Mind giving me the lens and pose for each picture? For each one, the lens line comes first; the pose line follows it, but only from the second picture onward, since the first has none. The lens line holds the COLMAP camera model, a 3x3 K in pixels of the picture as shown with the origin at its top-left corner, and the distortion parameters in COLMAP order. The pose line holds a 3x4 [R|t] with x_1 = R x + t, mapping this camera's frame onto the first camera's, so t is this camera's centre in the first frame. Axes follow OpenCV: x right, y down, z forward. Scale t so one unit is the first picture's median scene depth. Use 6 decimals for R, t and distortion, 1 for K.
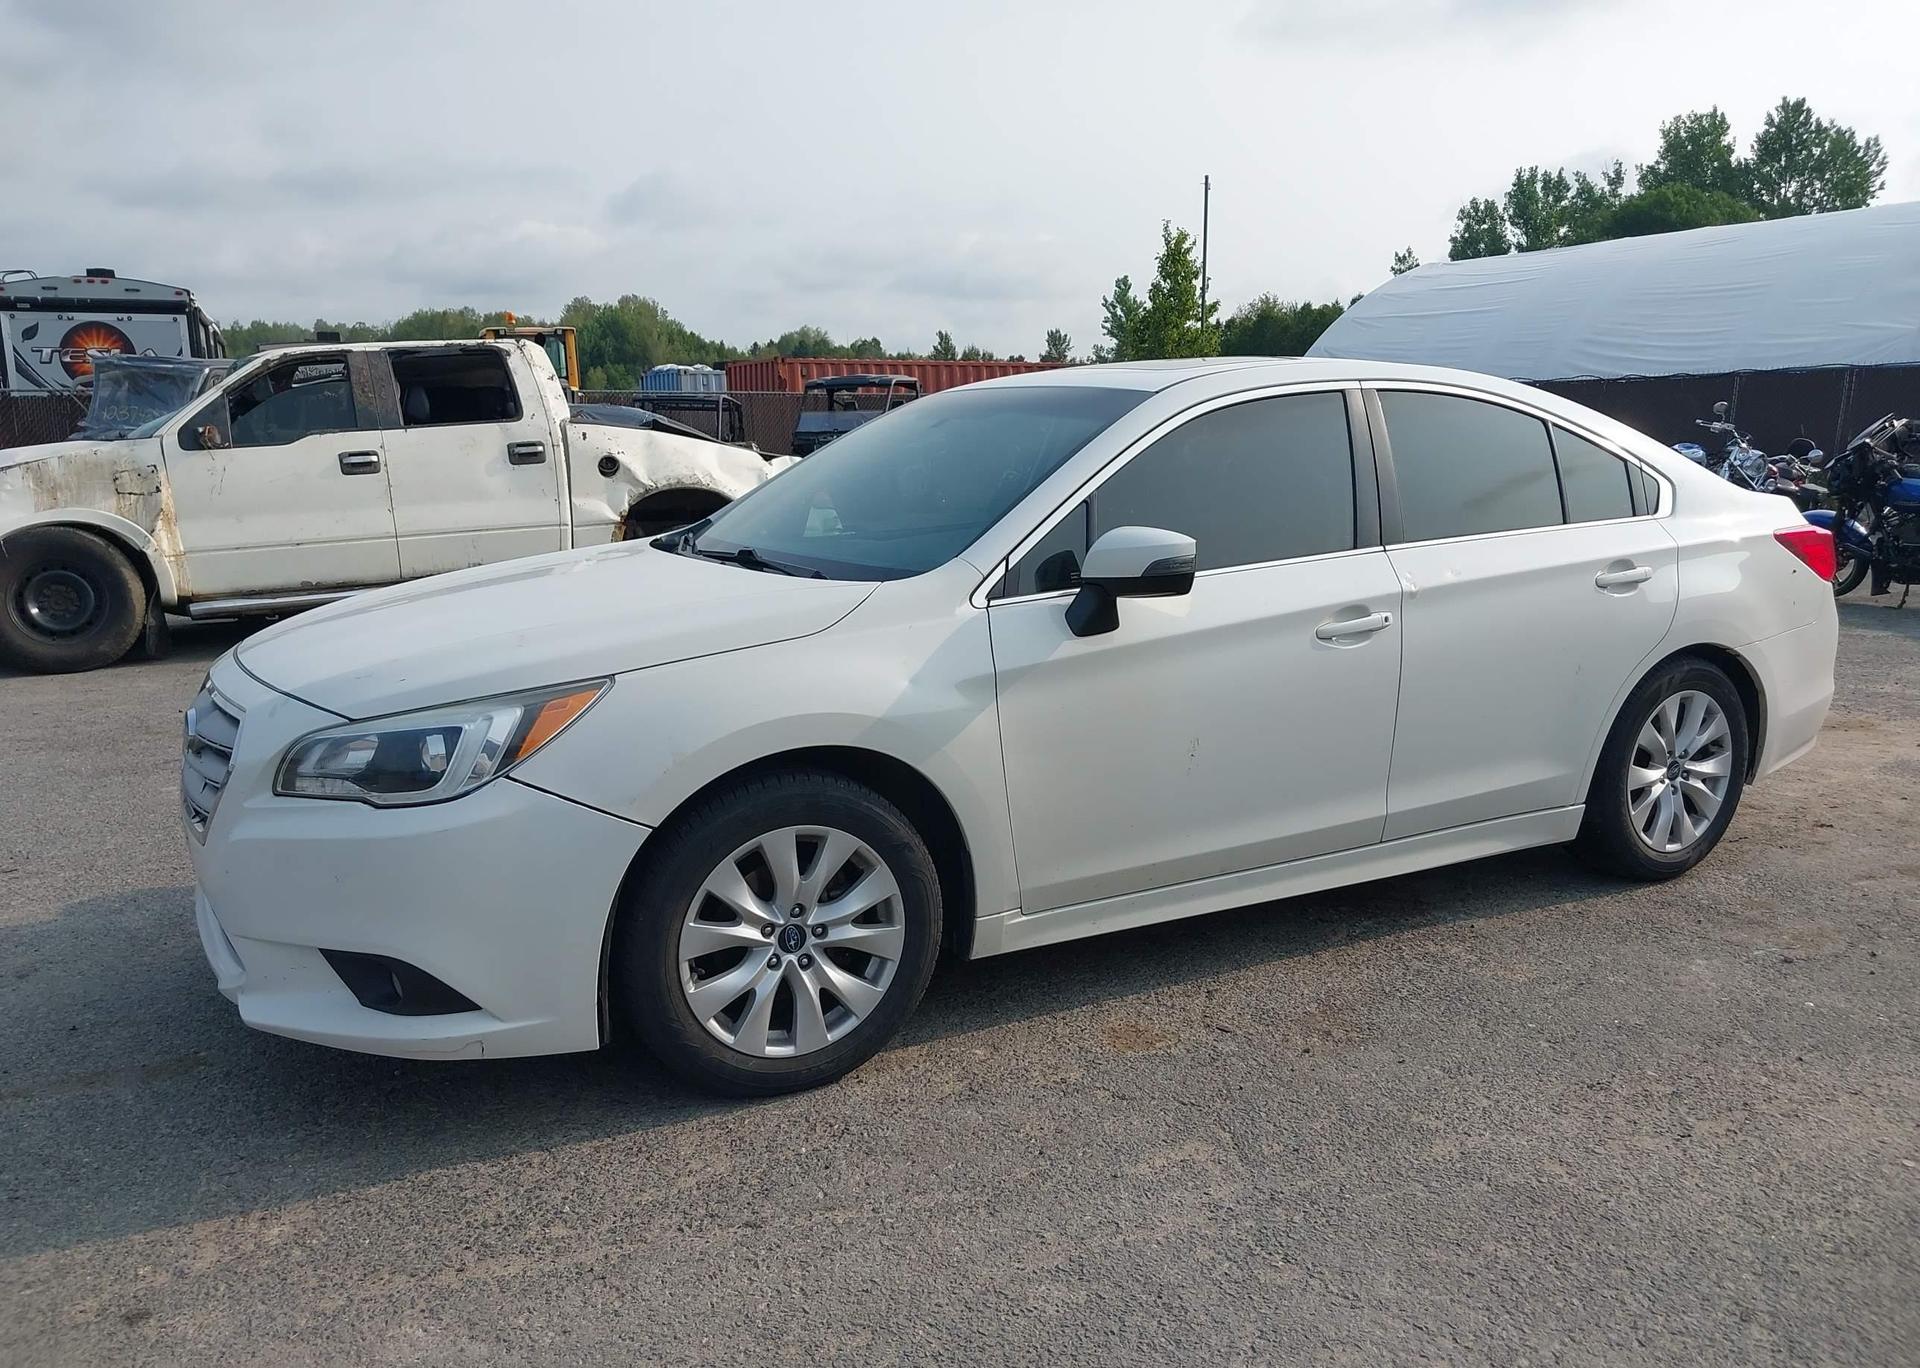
lens RADIAL K [[1525.4, 0, 985.8], [0, 1525.4, 713.6], [0, 0, 1]] dist [0.036887, -0.055210]
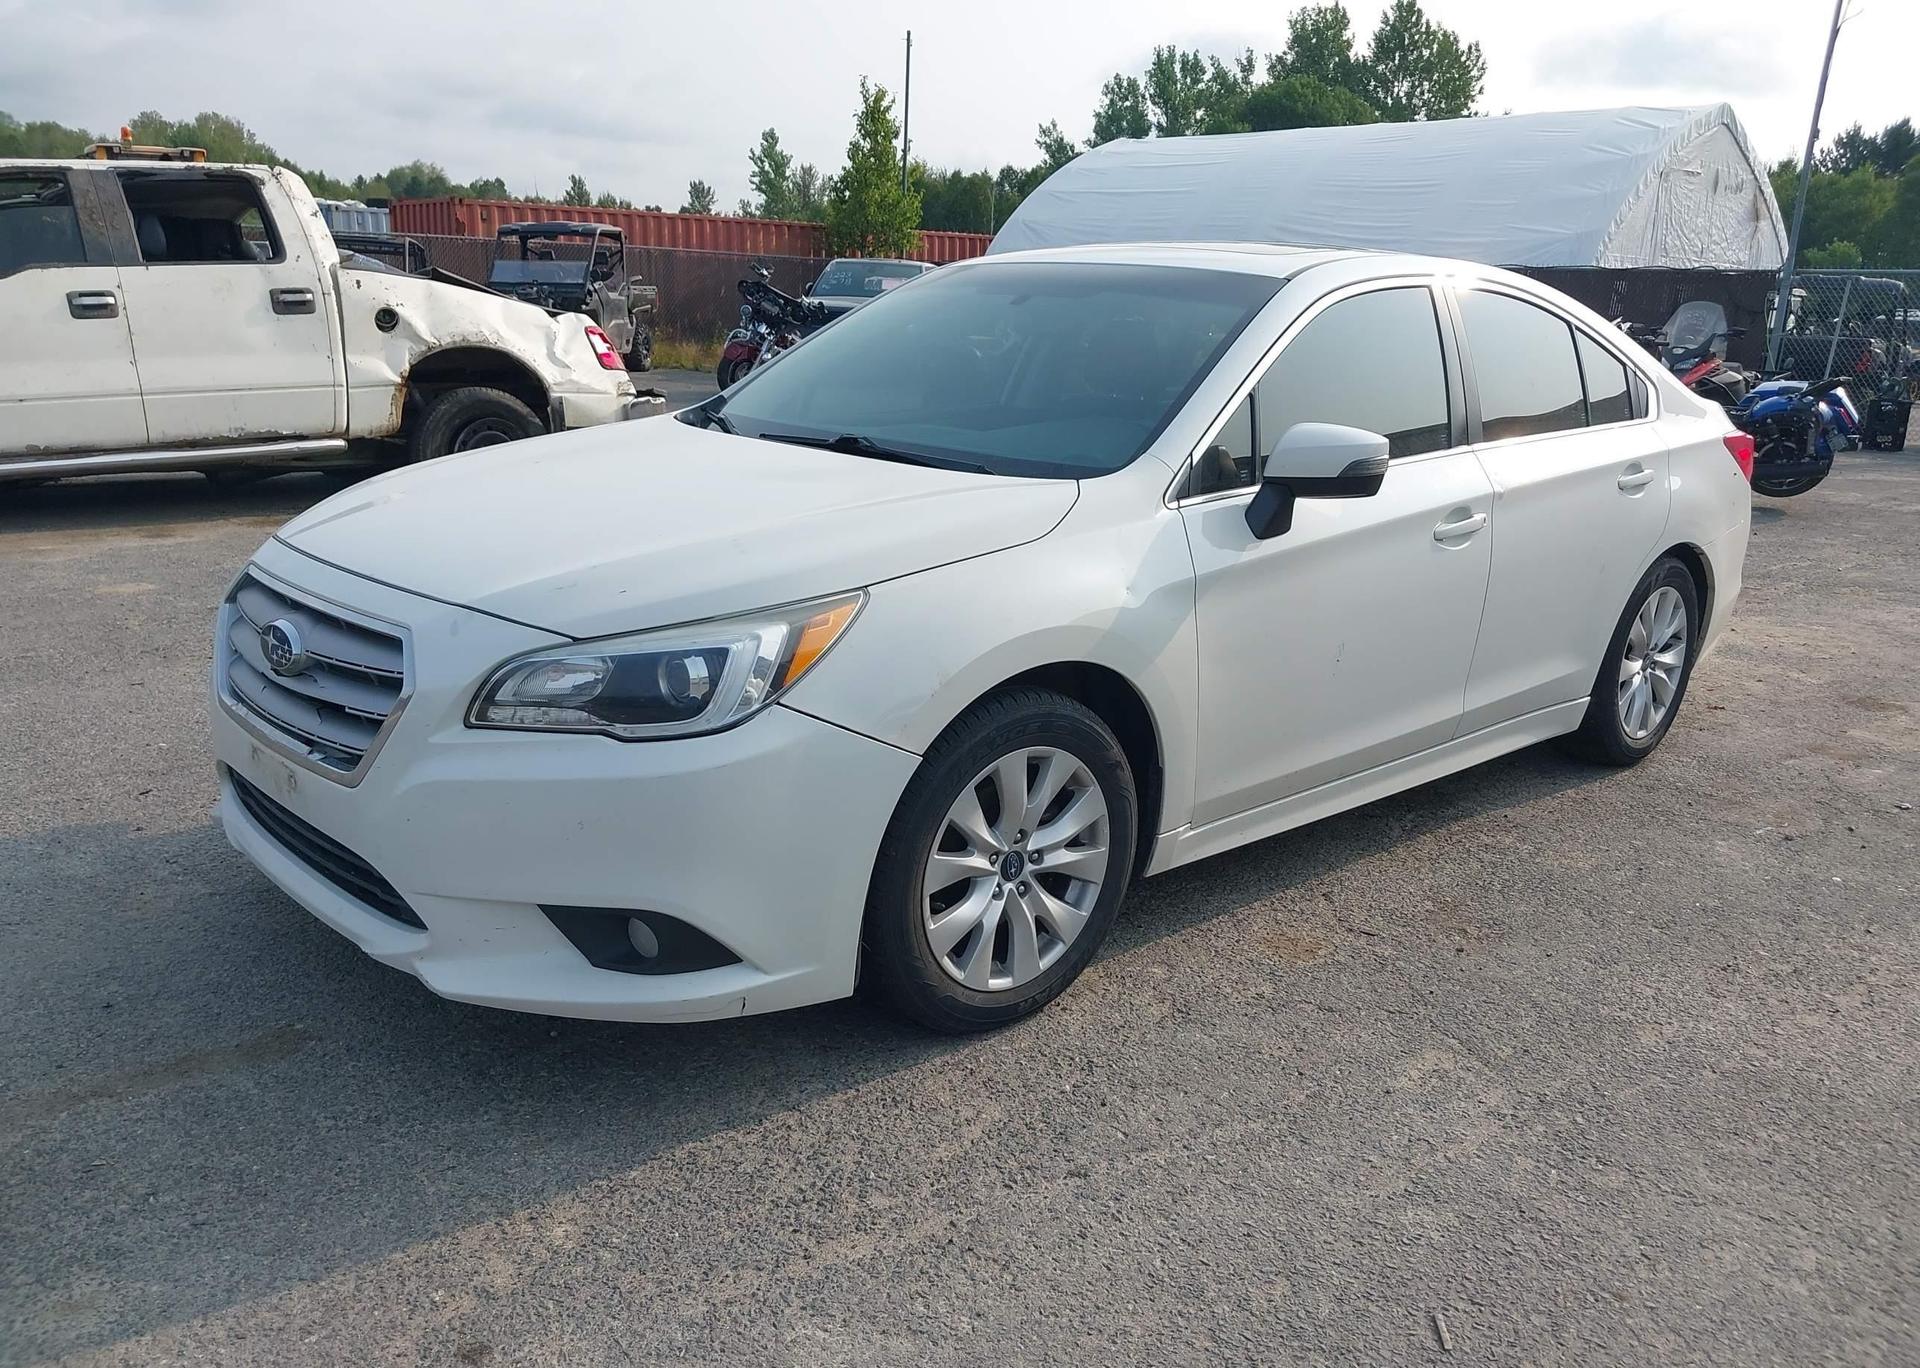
lens RADIAL K [[1525.4, 0, 985.9], [0, 1525.4, 729.1], [0, 0, 1]] dist [0.036887, -0.055210]
pose [[0.971659, -0.022733, 0.235292, -0.293064], [0.000665, 0.995624, 0.093447, -0.018919], [-0.236387, -0.090642, 0.967422, 0.087905]]
